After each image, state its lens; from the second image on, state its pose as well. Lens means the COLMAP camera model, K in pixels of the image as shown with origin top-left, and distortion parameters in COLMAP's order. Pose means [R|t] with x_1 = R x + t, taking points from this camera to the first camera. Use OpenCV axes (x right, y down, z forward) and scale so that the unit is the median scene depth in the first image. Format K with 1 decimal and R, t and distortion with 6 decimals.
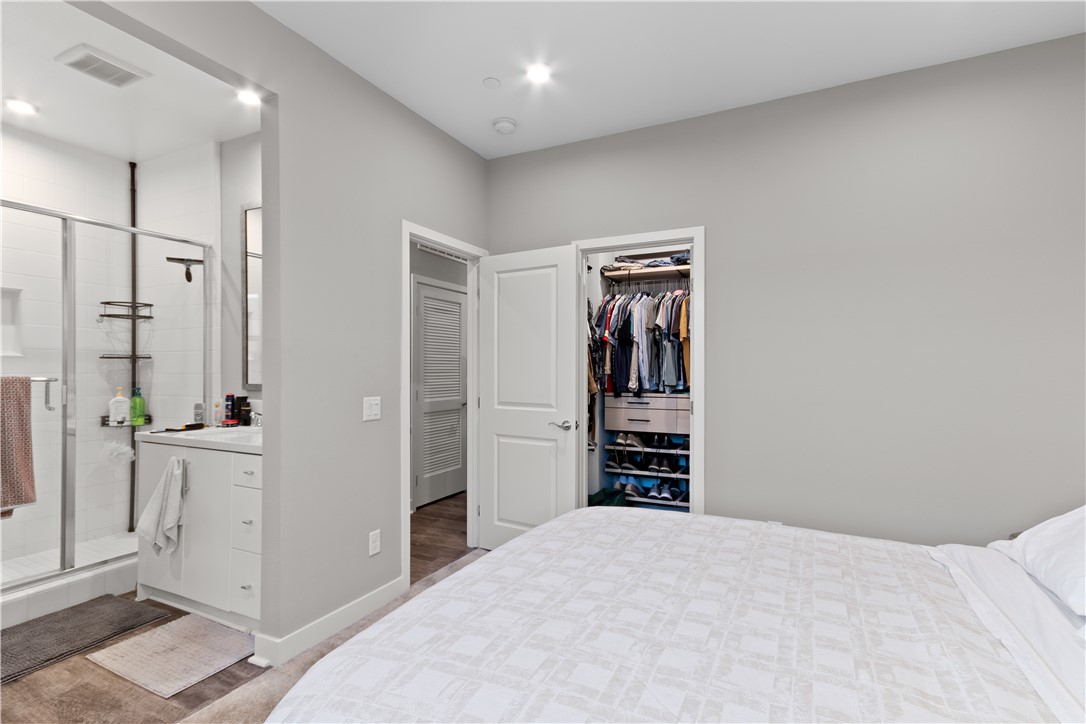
lens RADIAL K [[516.3, 0, 544.1], [0, 516.3, 370.8], [0, 0, 1]] dist [0.000926, 0.011779]
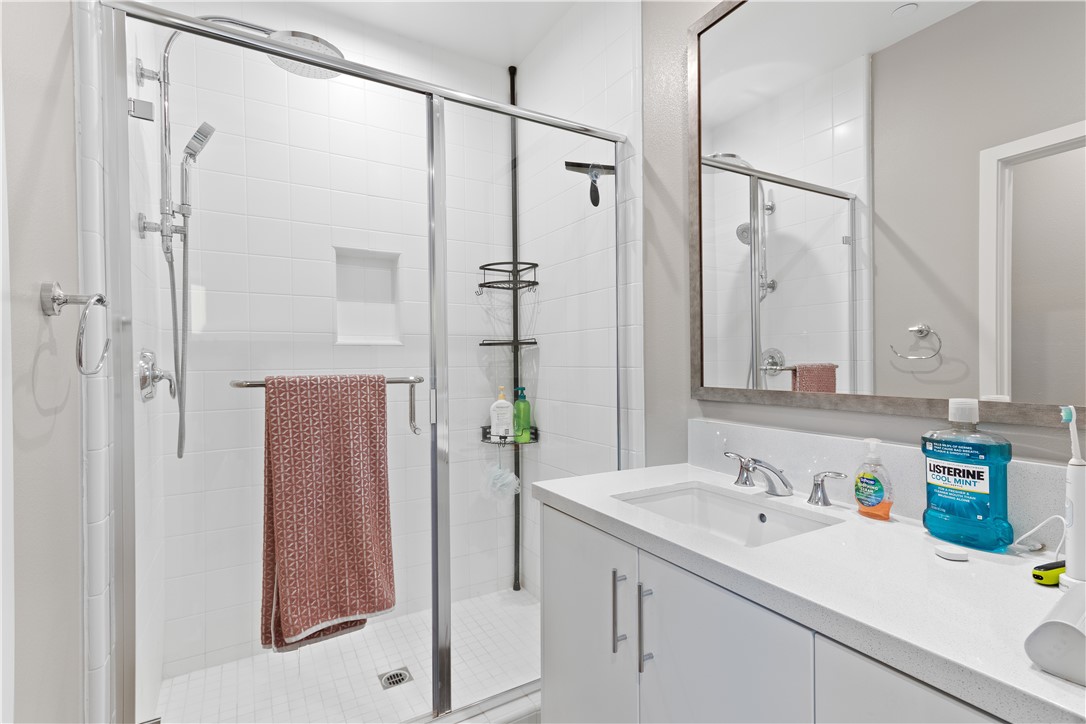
lens RADIAL K [[516.3, 0, 544.1], [0, 516.3, 370.8], [0, 0, 1]] dist [0.000926, 0.011779]
pose [[0.832672, 0.001170, -0.553765, -0.388071], [0.010108, 0.999799, 0.017311, -0.000778], [0.553674, -0.020012, 0.832493, 0.458117]]
